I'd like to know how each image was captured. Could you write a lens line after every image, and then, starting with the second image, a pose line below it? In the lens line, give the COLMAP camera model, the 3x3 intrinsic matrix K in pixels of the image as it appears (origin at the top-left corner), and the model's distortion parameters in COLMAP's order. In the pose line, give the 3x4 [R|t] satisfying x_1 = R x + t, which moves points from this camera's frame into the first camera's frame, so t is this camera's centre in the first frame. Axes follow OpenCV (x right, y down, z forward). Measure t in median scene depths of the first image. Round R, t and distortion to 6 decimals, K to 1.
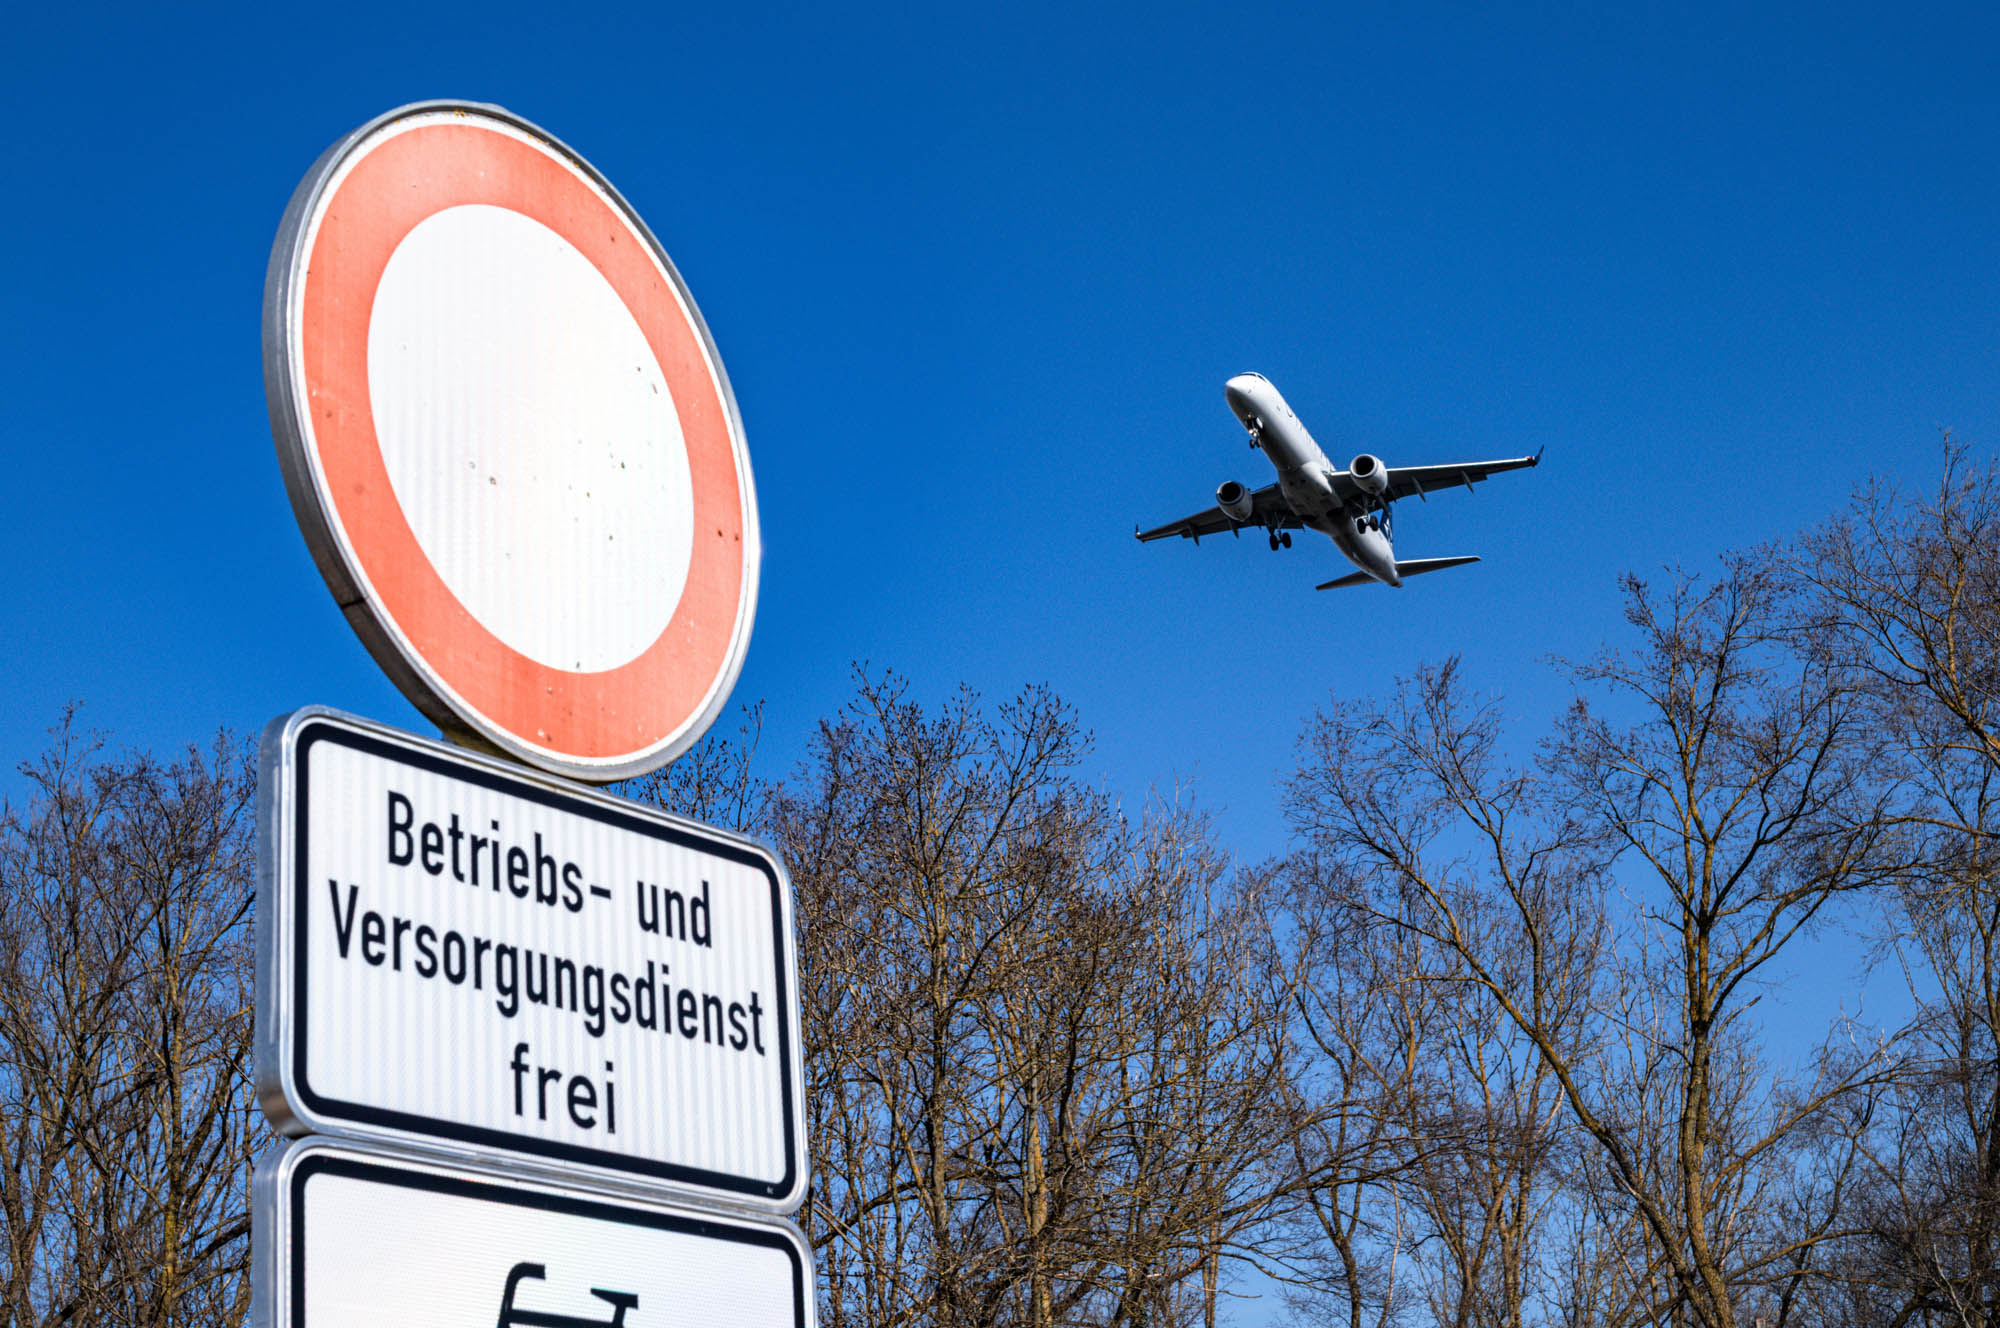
lens RADIAL K [[3292.9, 0, 1094.5], [0, 3292.9, 665.6], [0, 0, 1]] dist [0.016772, 0.176585]
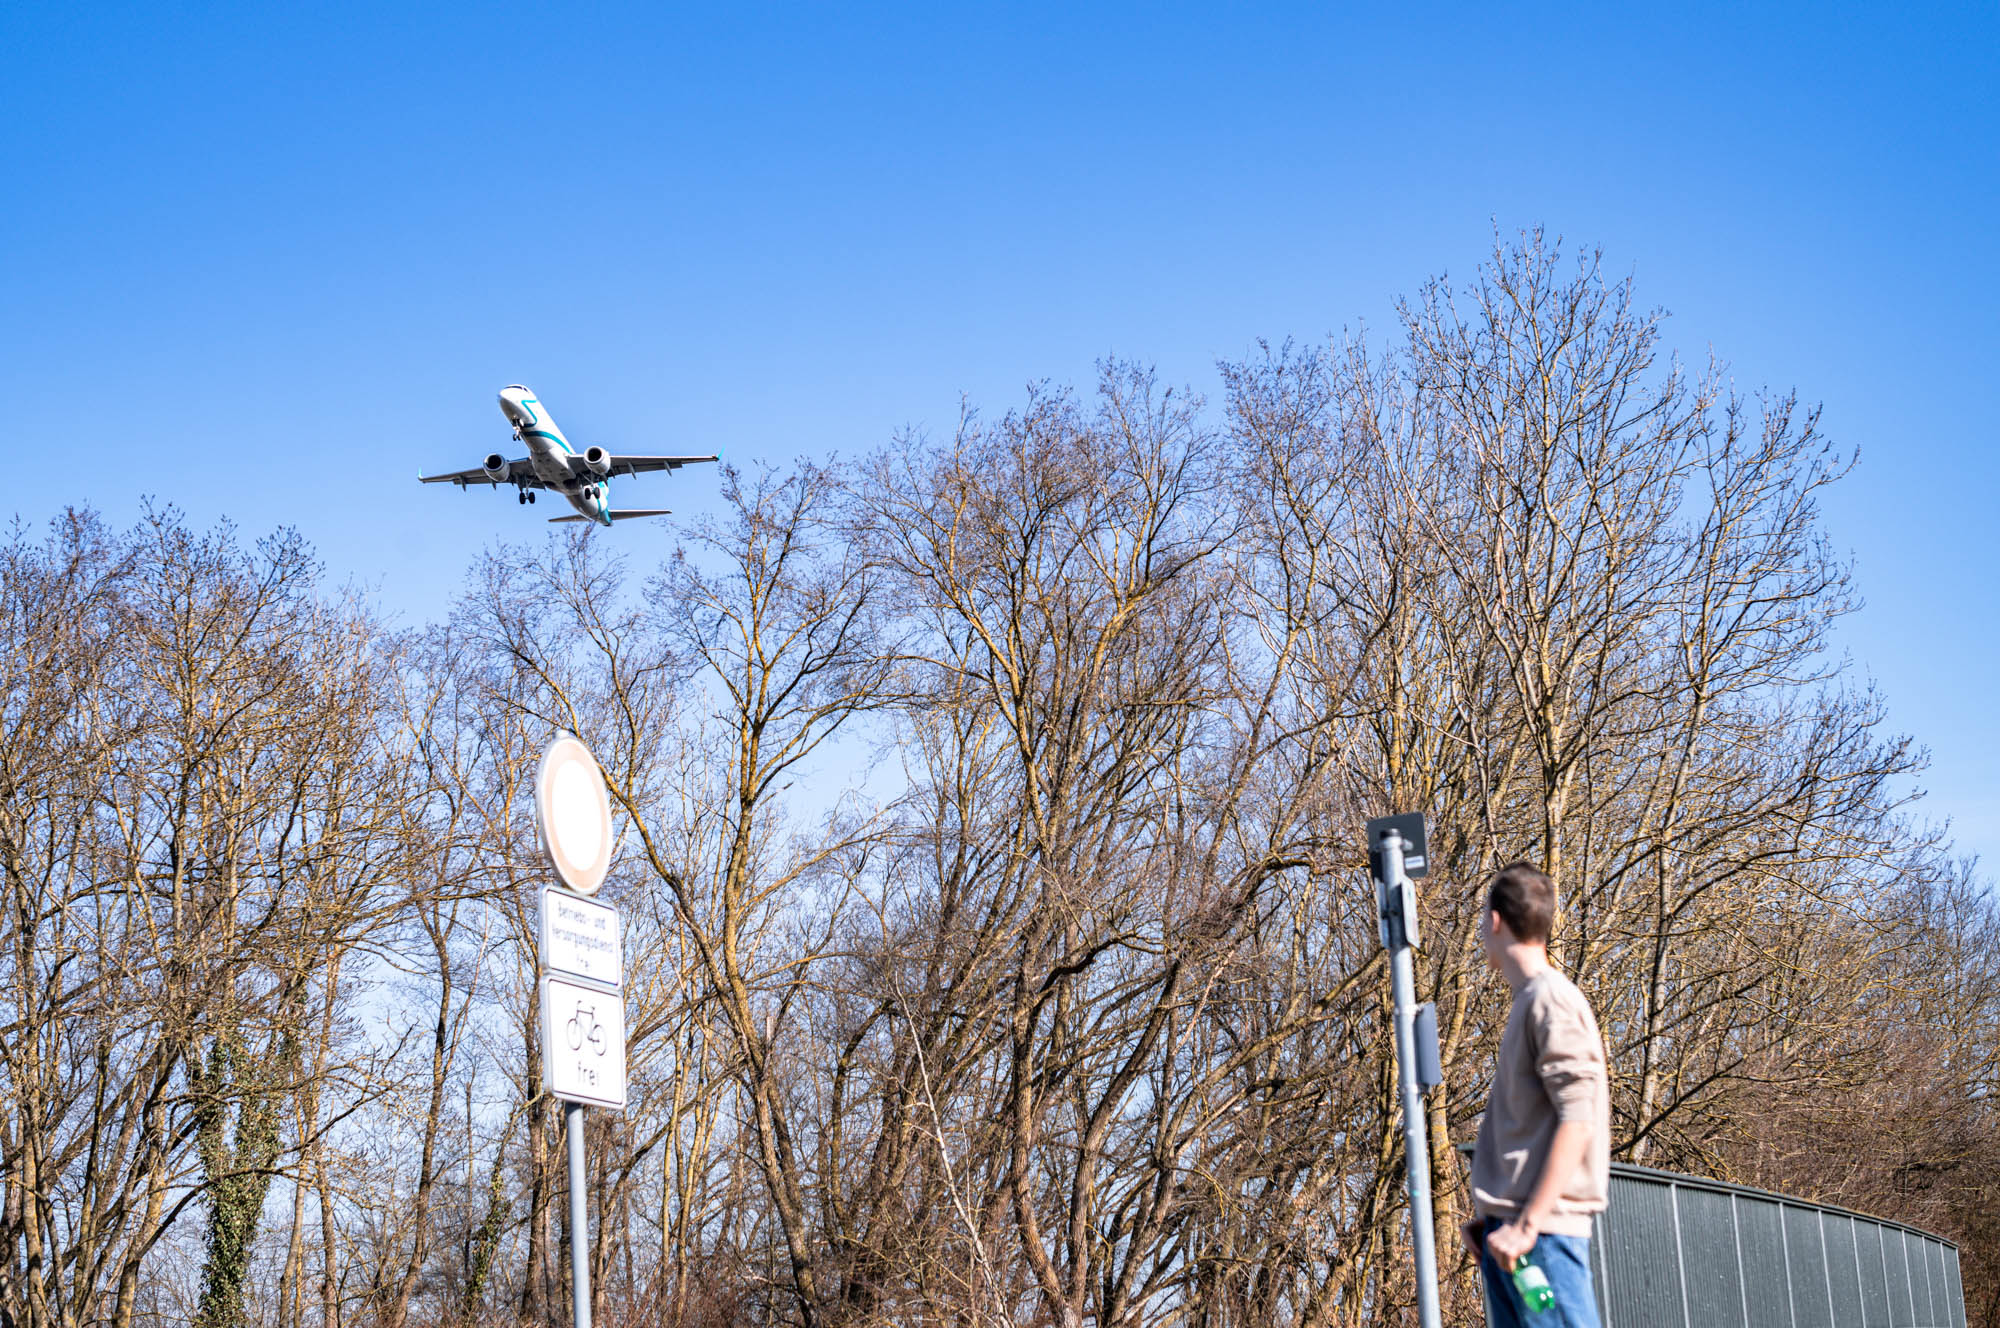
lens RADIAL K [[3292.9, 0, 1094.5], [0, 3292.9, 665.6], [0, 0, 1]] dist [0.016772, 0.176585]
pose [[0.954025, 0.078677, 0.289216, -0.074152], [-0.104842, 0.991573, 0.076097, -0.063126], [-0.280792, -0.102921, 0.954234, -0.317997]]
